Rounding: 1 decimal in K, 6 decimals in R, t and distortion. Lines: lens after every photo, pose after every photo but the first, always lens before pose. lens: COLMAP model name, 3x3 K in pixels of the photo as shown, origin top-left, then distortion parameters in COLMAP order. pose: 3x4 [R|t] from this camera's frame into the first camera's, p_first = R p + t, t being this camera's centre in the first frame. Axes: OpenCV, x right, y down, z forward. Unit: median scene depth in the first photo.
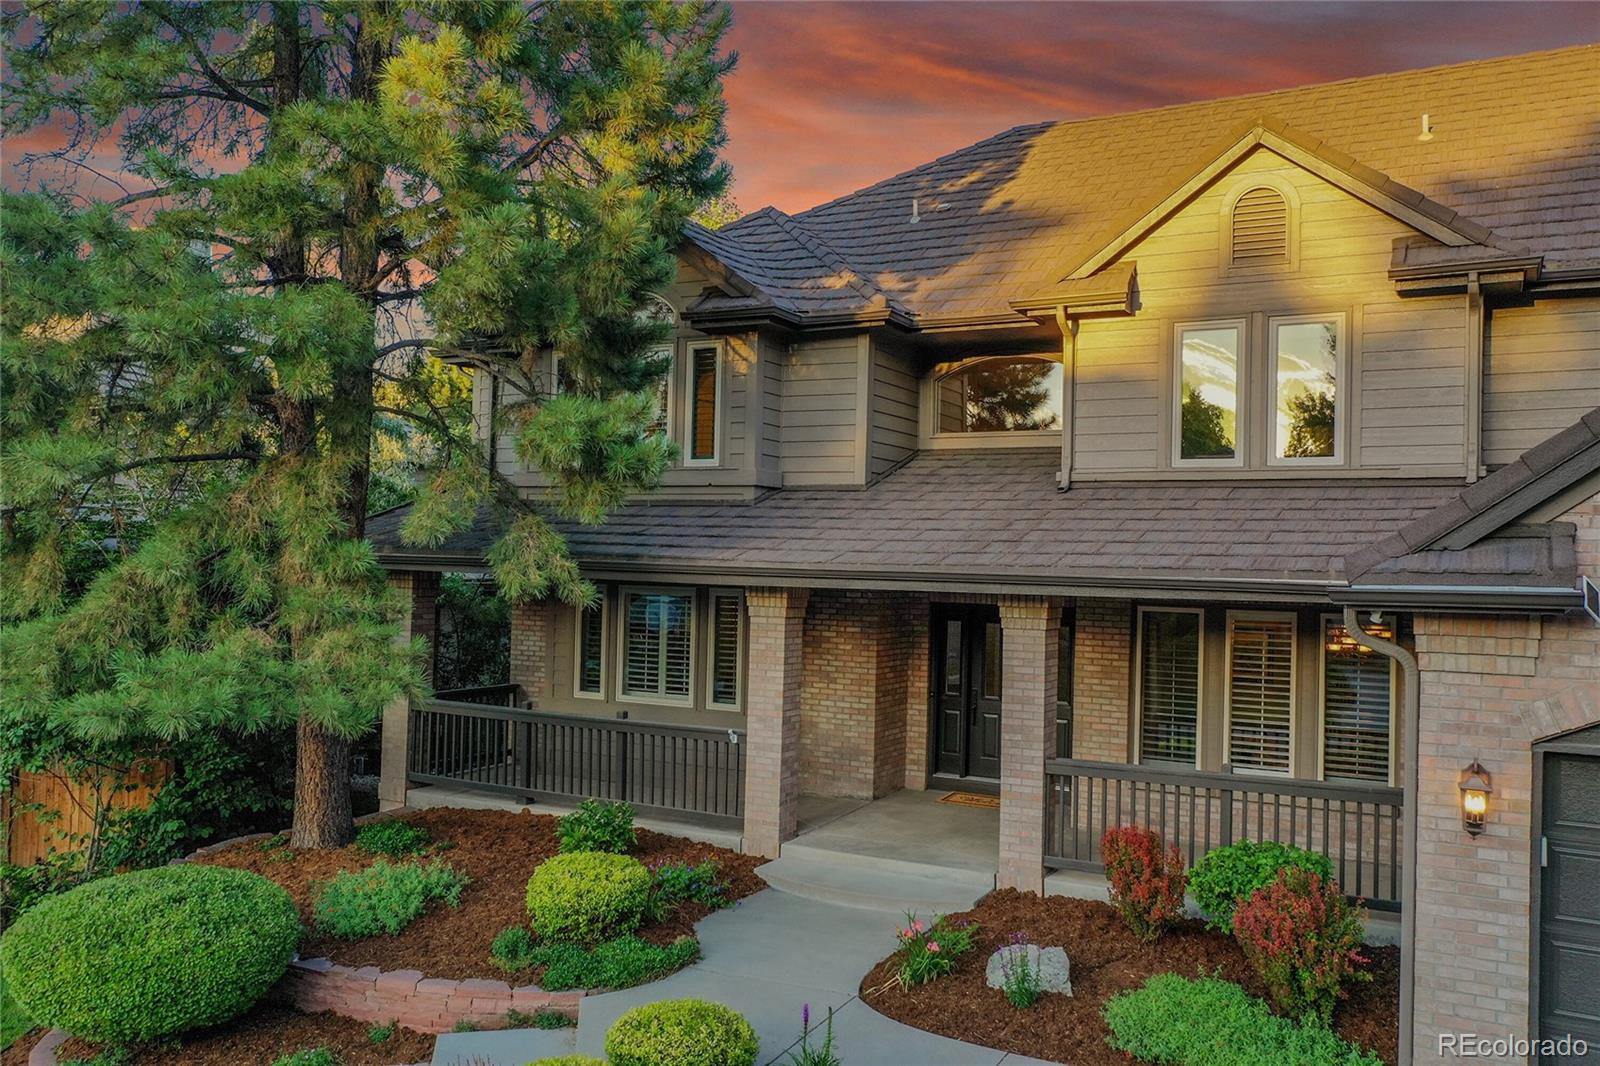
lens RADIAL K [[1262.5, 0, 793.0], [0, 1262.5, 533.9], [0, 0, 1]] dist [0.001515, -0.005816]
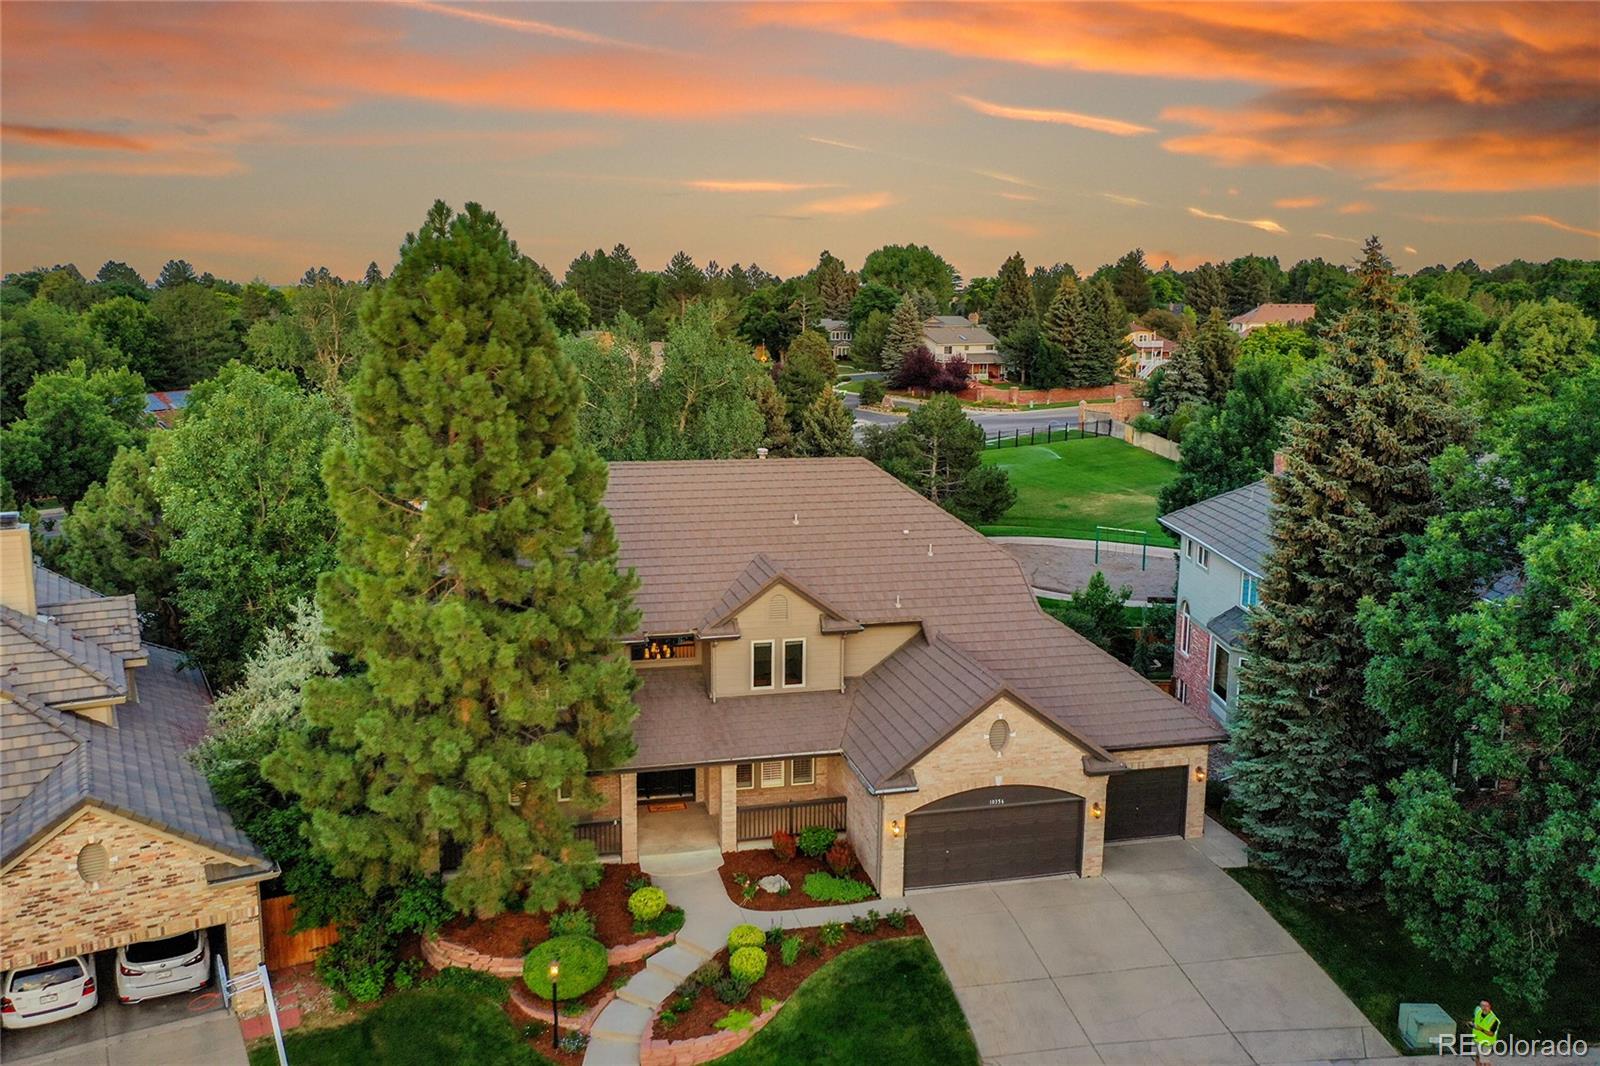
lens RADIAL K [[1262.5, 0, 793.0], [0, 1262.5, 533.9], [0, 0, 1]] dist [0.001515, -0.005816]
pose [[0.748878, -0.138777, 0.648014, -1.941128], [-0.005239, 0.976558, 0.215192, -1.381929], [-0.662687, -0.164547, 0.730596, -1.465204]]
